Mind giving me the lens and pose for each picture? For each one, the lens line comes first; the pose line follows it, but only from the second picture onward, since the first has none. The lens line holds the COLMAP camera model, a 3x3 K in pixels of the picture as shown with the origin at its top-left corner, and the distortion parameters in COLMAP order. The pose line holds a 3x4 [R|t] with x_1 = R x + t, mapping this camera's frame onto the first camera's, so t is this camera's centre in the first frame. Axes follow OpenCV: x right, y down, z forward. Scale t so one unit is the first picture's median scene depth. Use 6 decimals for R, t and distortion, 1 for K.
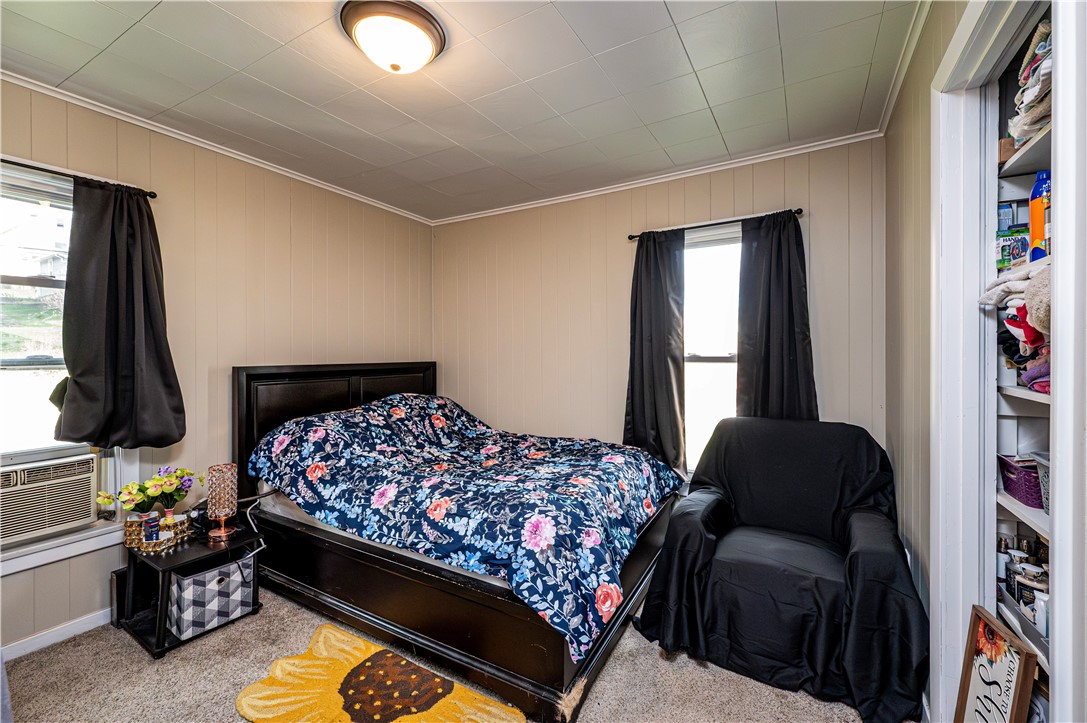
lens RADIAL K [[440.4, 0, 541.9], [0, 440.4, 352.4], [0, 0, 1]] dist [0.000535, -0.000765]
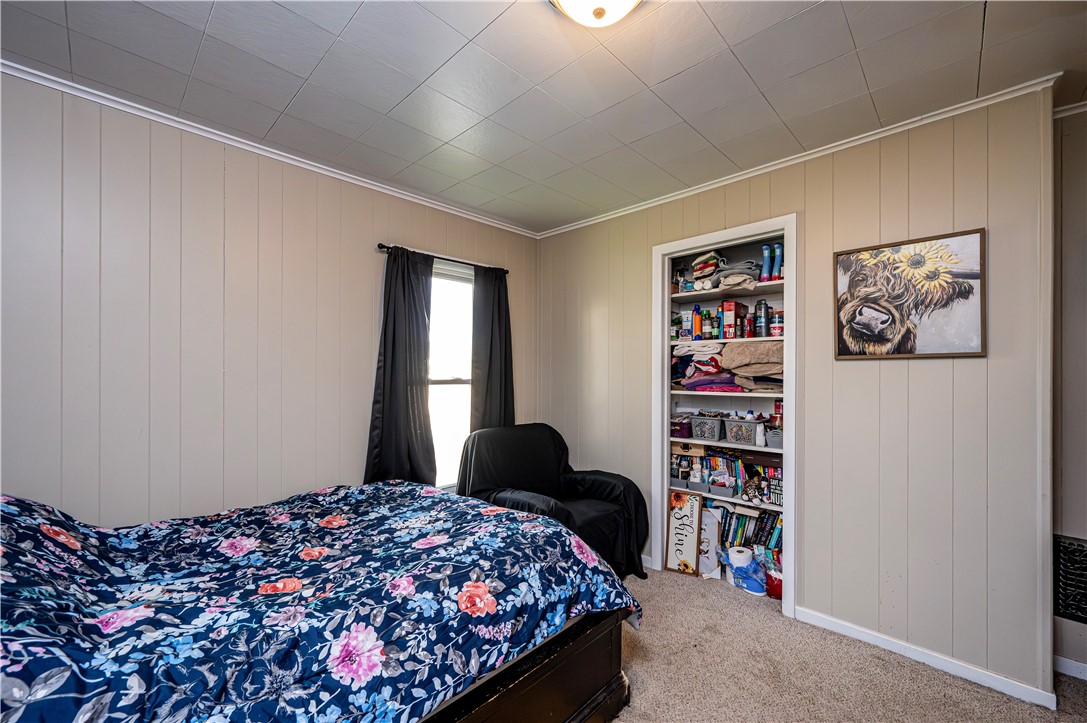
lens RADIAL K [[440.4, 0, 539.0], [0, 440.4, 372.7], [0, 0, 1]] dist [0.000535, -0.000765]
pose [[0.231890, 0.008405, 0.972706, -0.847194], [0.001818, 0.999957, -0.009073, 0.002519], [-0.972740, 0.003872, 0.231864, 0.704920]]
